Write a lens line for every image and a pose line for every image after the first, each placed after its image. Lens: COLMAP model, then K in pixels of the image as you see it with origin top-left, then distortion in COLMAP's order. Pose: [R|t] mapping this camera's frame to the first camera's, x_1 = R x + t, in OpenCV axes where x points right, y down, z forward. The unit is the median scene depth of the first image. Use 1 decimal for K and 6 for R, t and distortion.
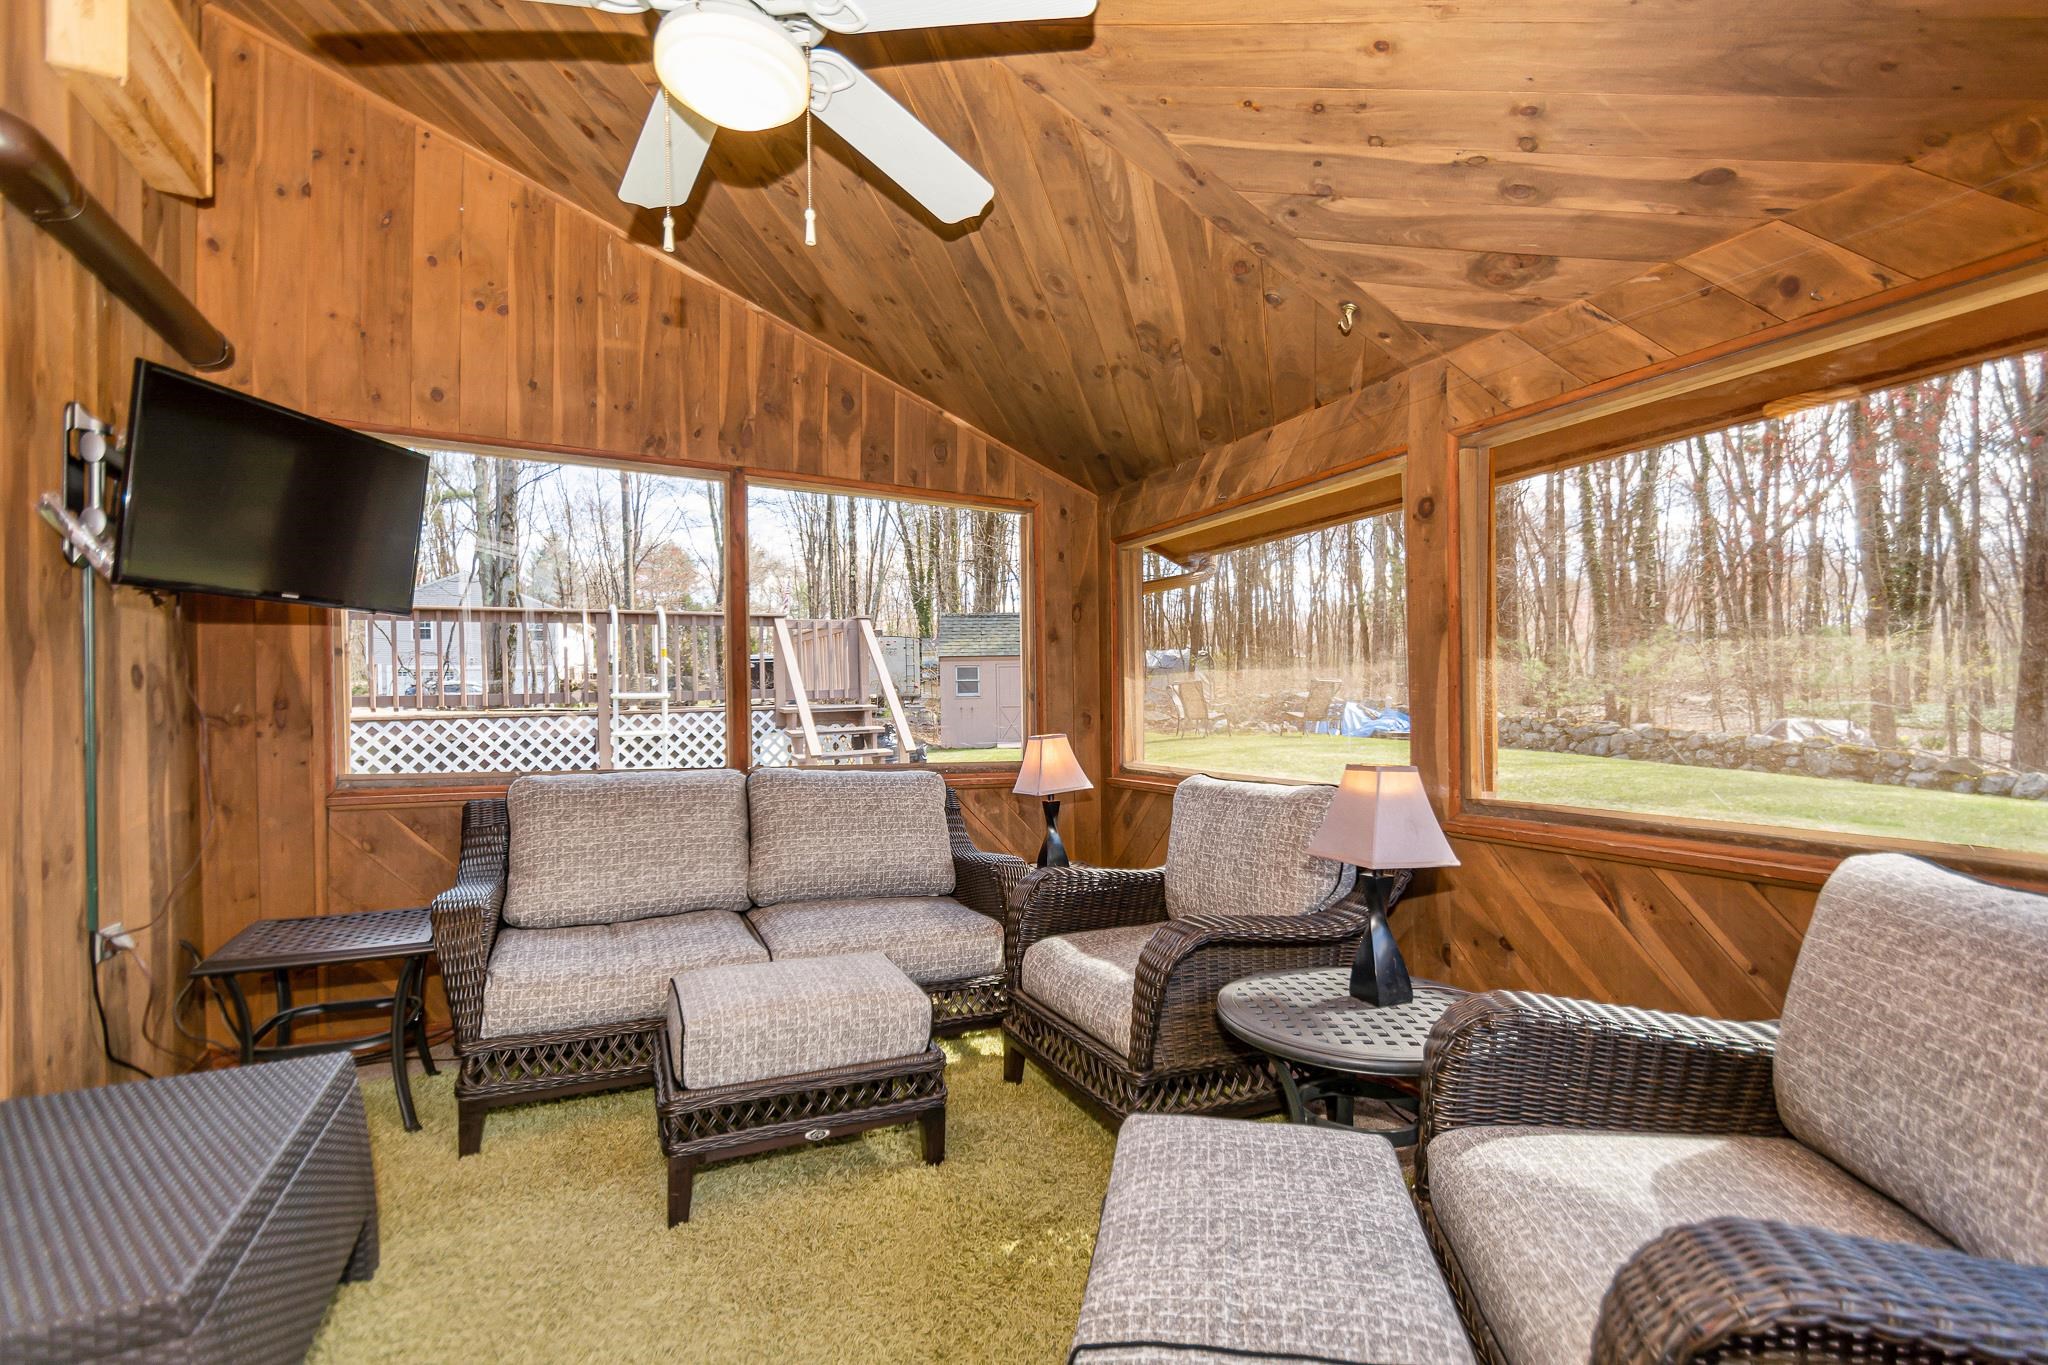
lens RADIAL K [[918.4, 0, 1013.0], [0, 918.4, 707.5], [0, 0, 1]] dist [0.014503, -0.005694]
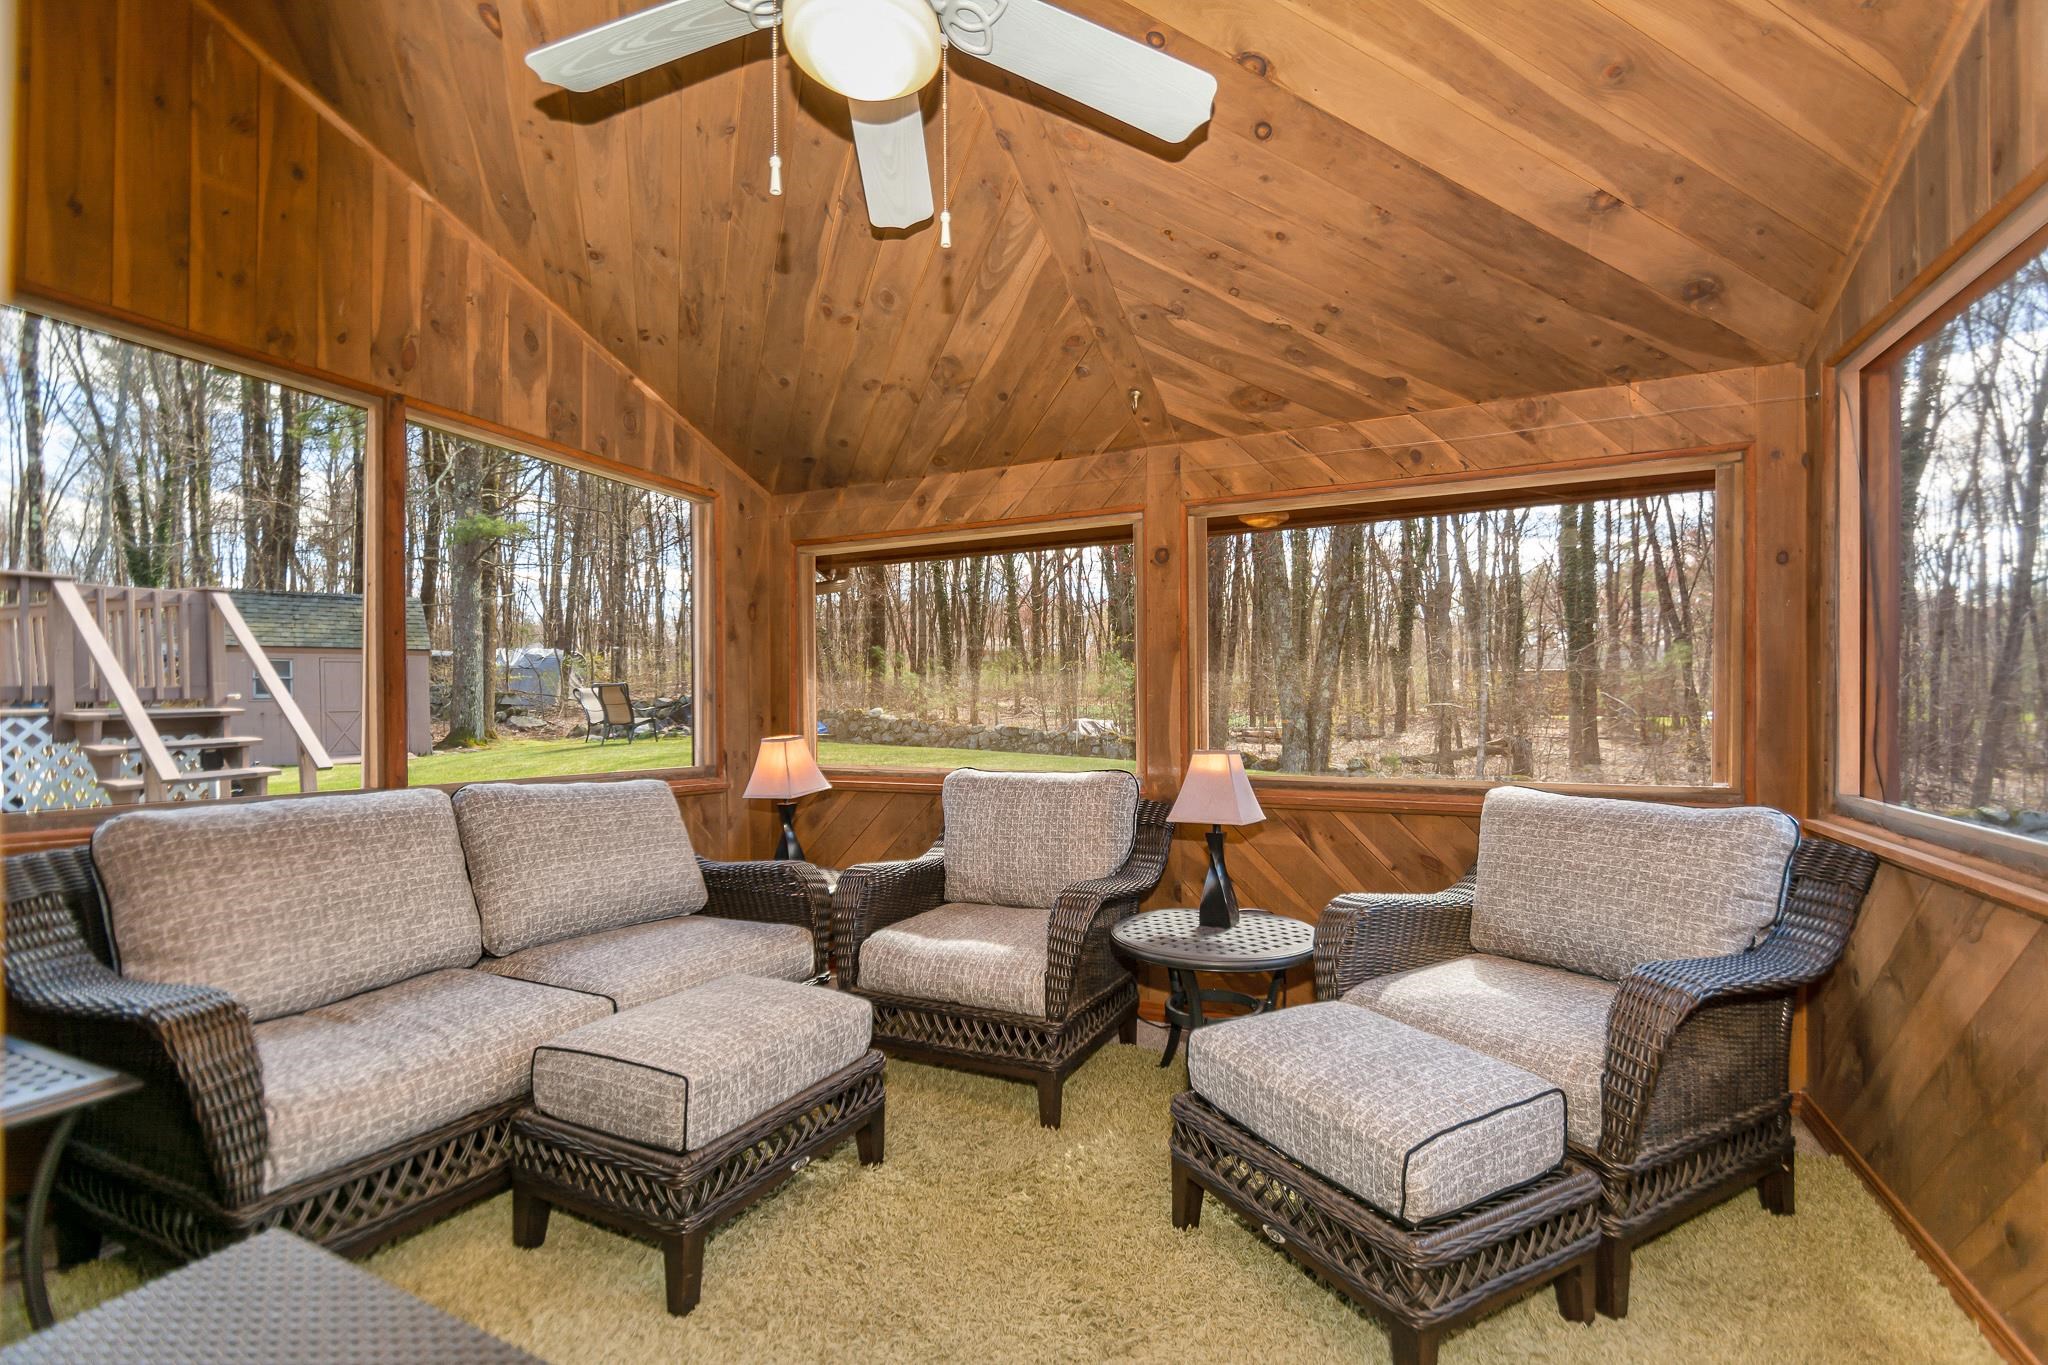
lens RADIAL K [[918.4, 0, 1013.0], [0, 918.4, 707.5], [0, 0, 1]] dist [0.014503, -0.005694]
pose [[0.775802, 0.000952, 0.630976, -0.447943], [0.002315, 0.999988, -0.004355, 0.003833], [-0.630972, 0.004839, 0.775790, 0.095939]]
